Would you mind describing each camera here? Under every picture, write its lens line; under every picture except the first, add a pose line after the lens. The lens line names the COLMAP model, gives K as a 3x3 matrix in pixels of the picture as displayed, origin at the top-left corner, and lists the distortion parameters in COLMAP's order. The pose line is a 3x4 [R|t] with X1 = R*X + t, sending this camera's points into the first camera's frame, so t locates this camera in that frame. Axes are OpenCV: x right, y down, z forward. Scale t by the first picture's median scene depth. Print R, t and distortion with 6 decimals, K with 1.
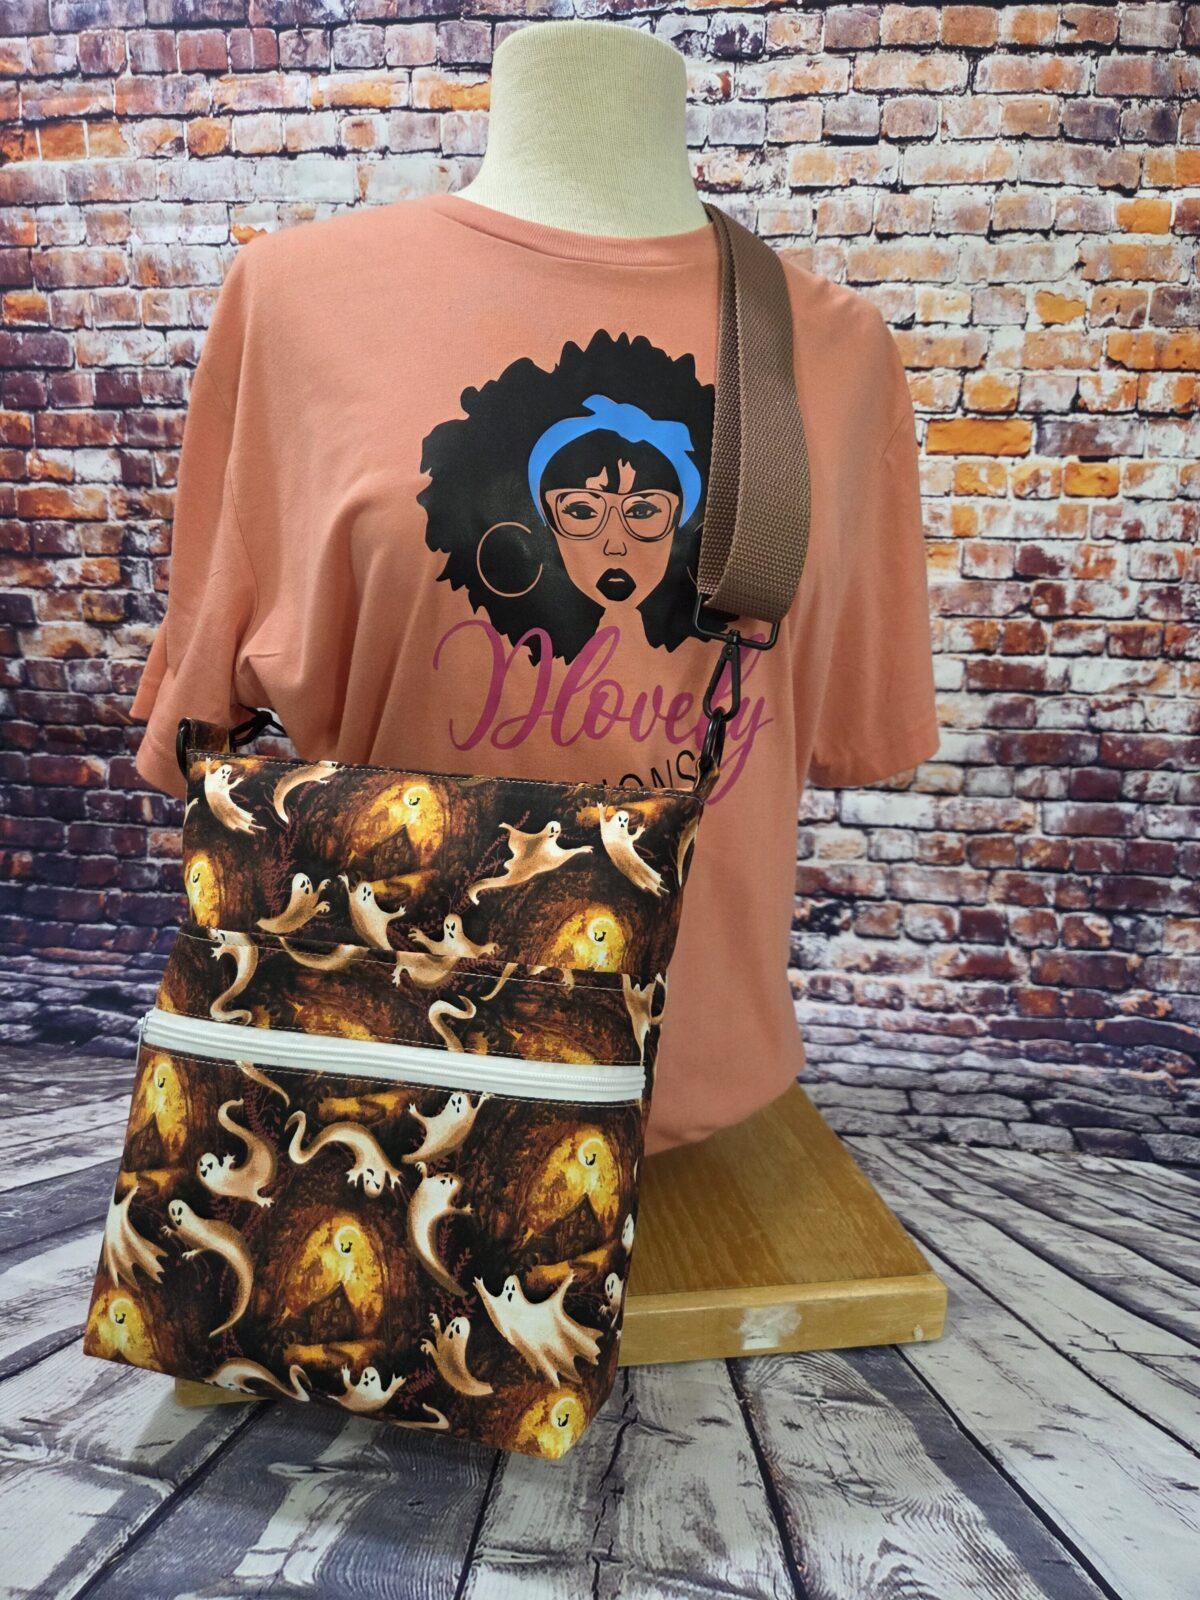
lens RADIAL K [[1109.2, 0, 605.7], [0, 1109.2, 800.0], [0, 0, 1]] dist [0.026115, -0.036700]
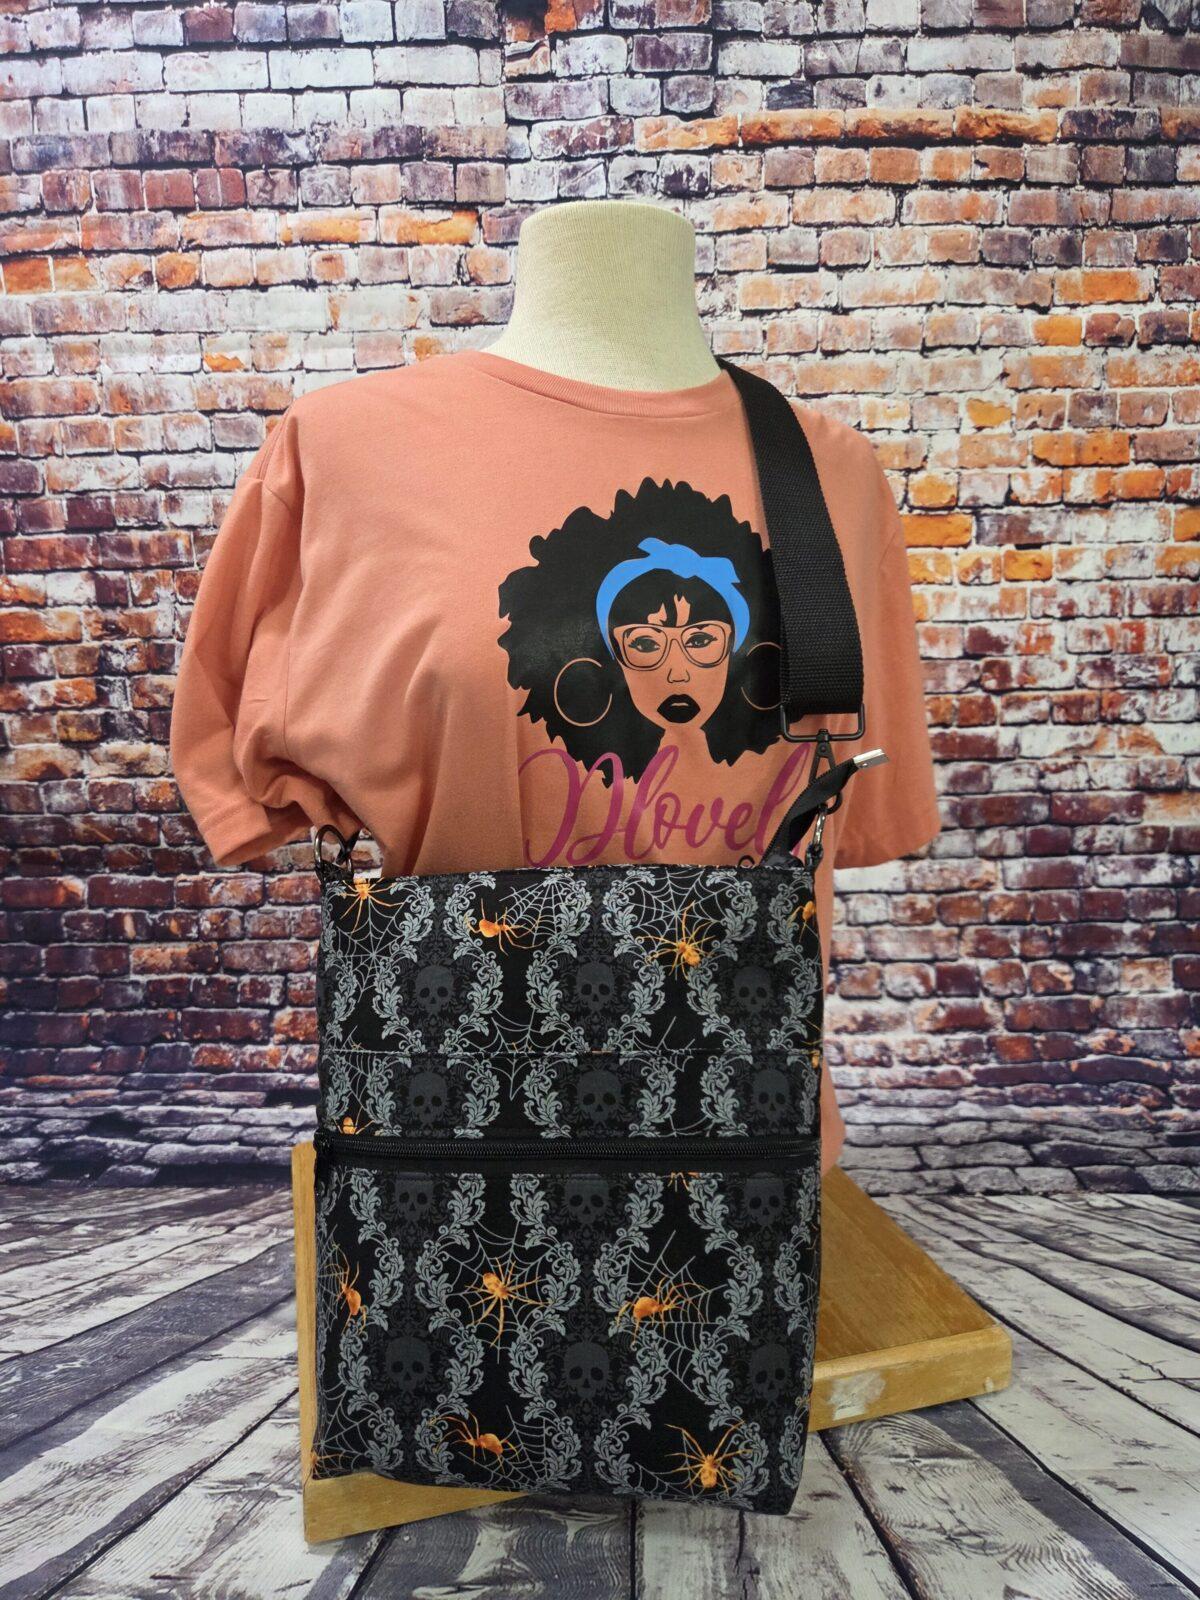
lens RADIAL K [[1109.2, 0, 595.9], [0, 1109.2, 799.6], [0, 0, 1]] dist [0.026115, -0.036700]
pose [[0.993250, -0.062301, 0.097841, -0.109793], [0.067026, 0.996701, -0.045771, -0.037387], [-0.094667, 0.052020, 0.994149, -0.036427]]
